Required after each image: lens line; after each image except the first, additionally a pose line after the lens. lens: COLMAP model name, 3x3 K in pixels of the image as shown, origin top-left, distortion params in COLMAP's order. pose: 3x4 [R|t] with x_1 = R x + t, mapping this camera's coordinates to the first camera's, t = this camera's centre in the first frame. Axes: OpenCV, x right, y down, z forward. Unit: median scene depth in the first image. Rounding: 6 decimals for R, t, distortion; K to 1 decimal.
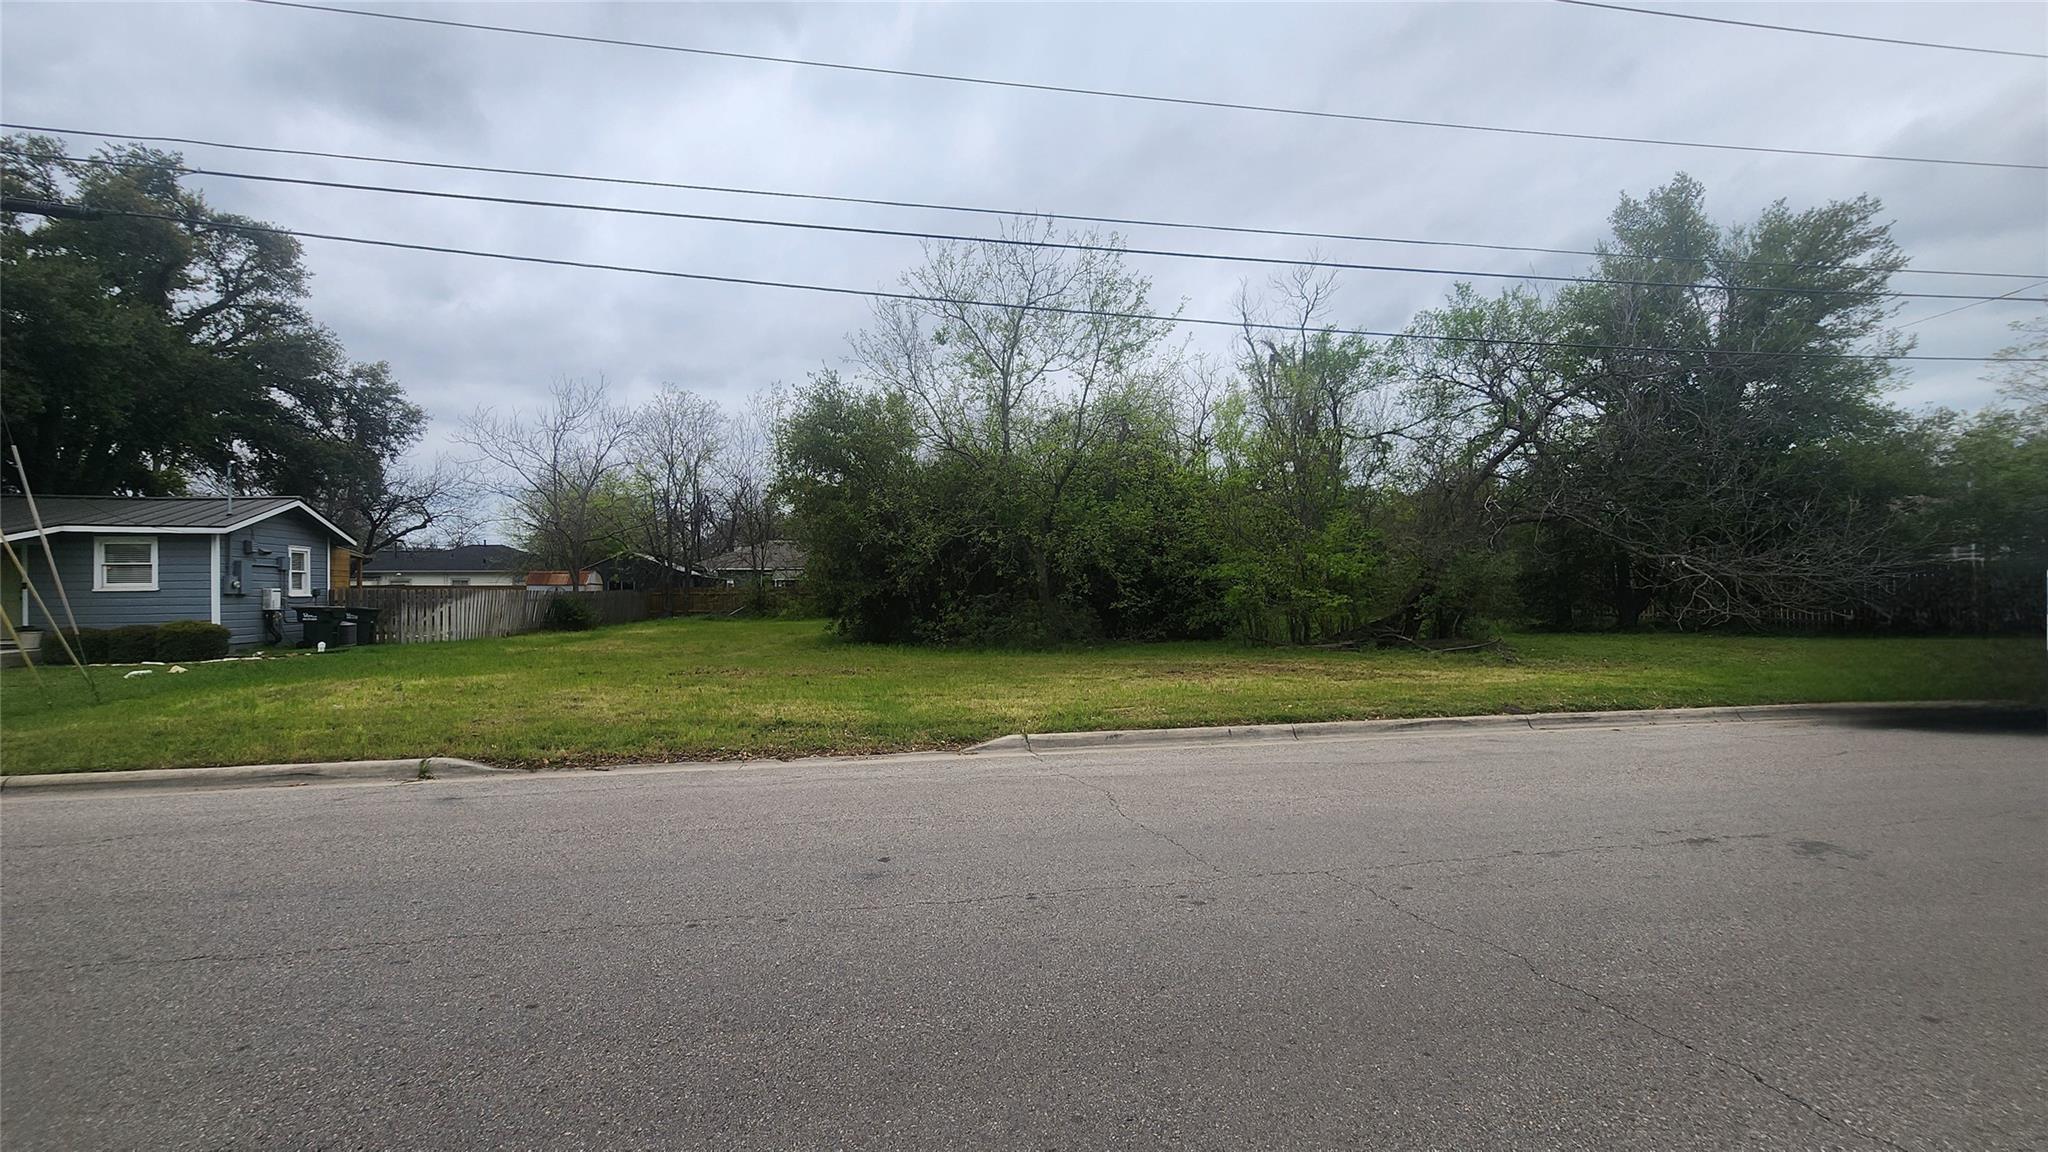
lens RADIAL K [[842.9, 0, 1024.7], [0, 842.9, 580.3], [0, 0, 1]] dist [0.000939, 0.002162]
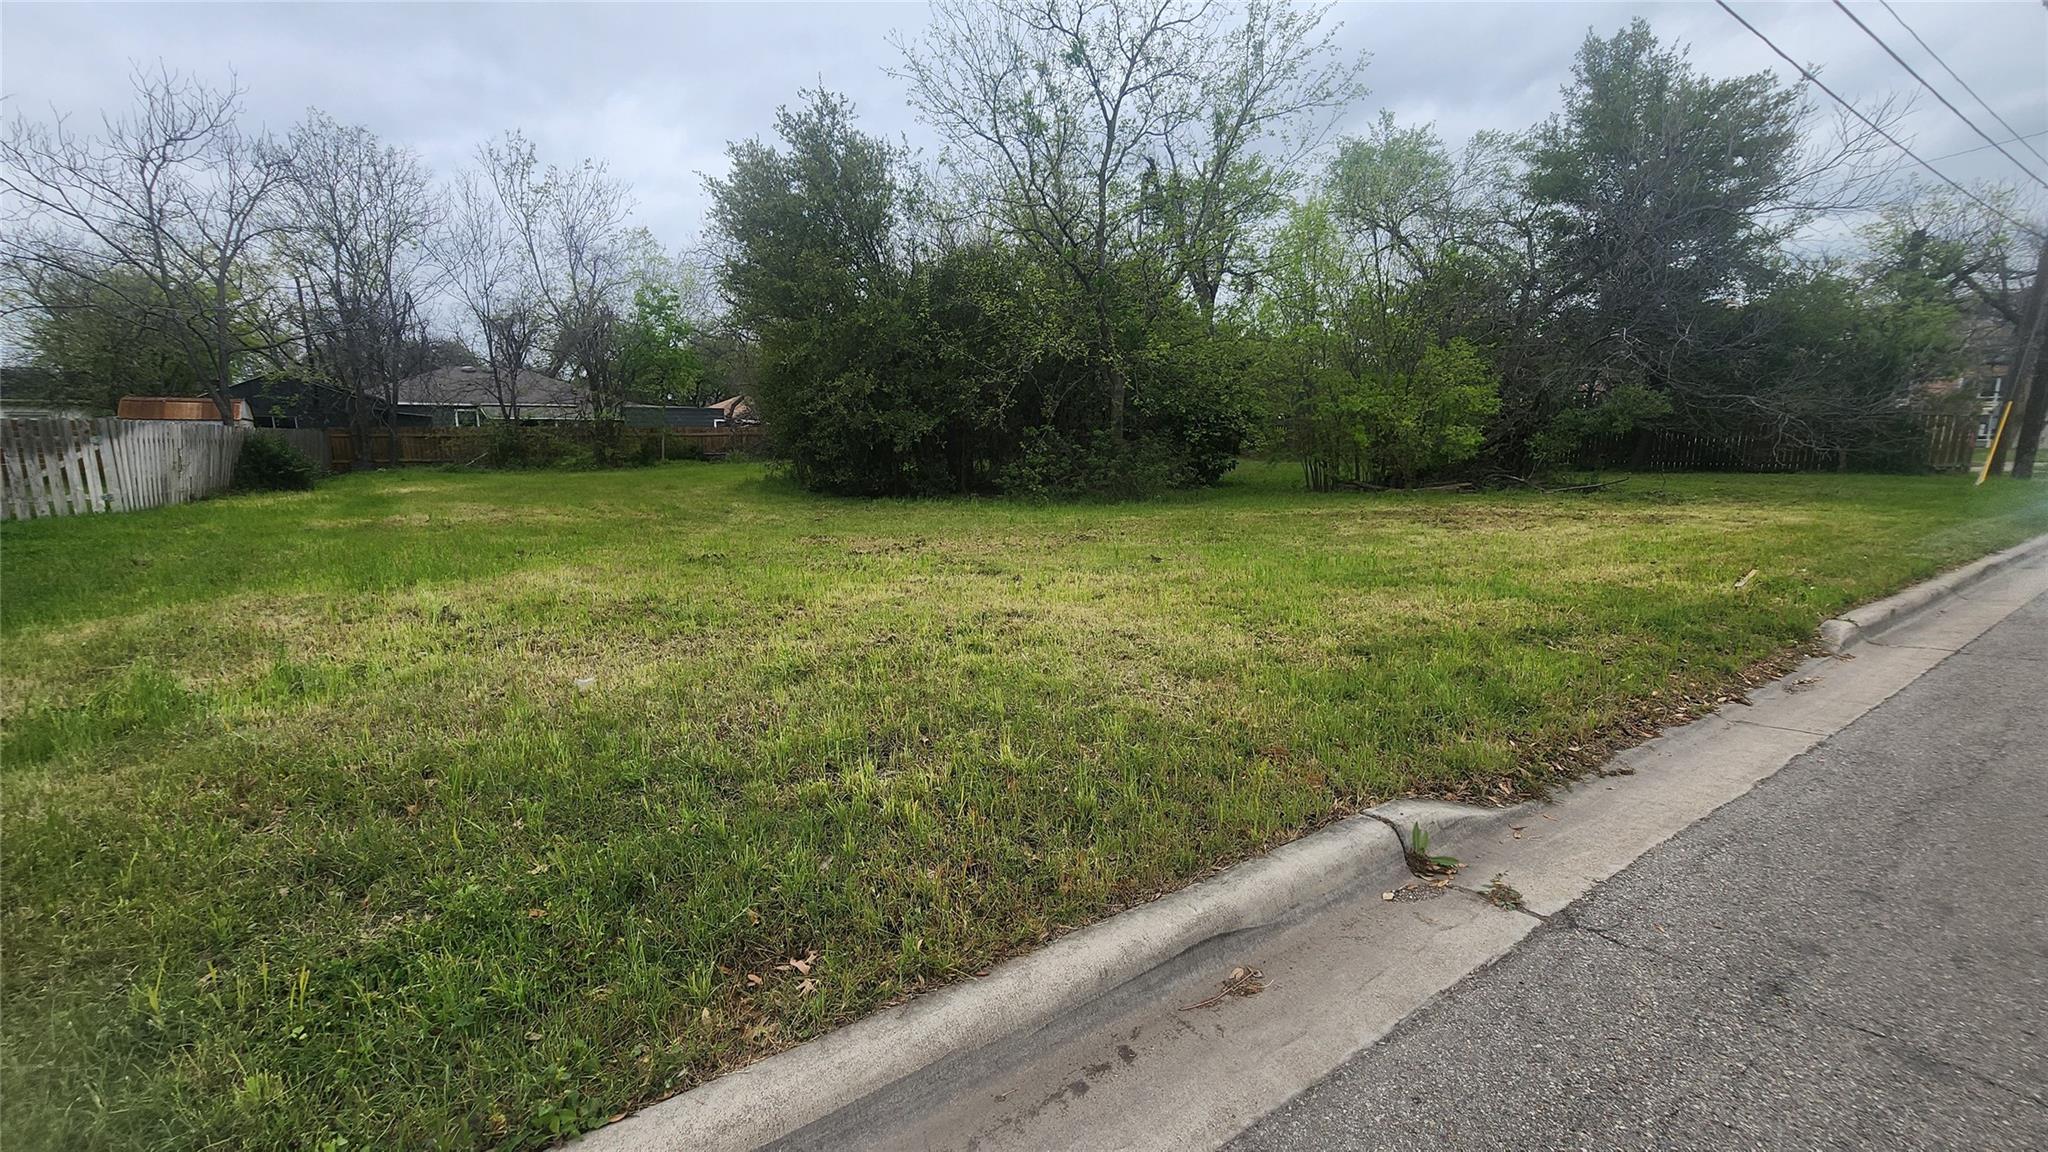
lens RADIAL K [[842.9, 0, 1021.6], [0, 842.9, 577.7], [0, 0, 1]] dist [0.000939, 0.002162]
pose [[0.922773, -0.062339, 0.380267, -0.330508], [-0.005287, 0.984687, 0.174254, 0.012849], [-0.385307, -0.162807, 0.908313, 0.233529]]
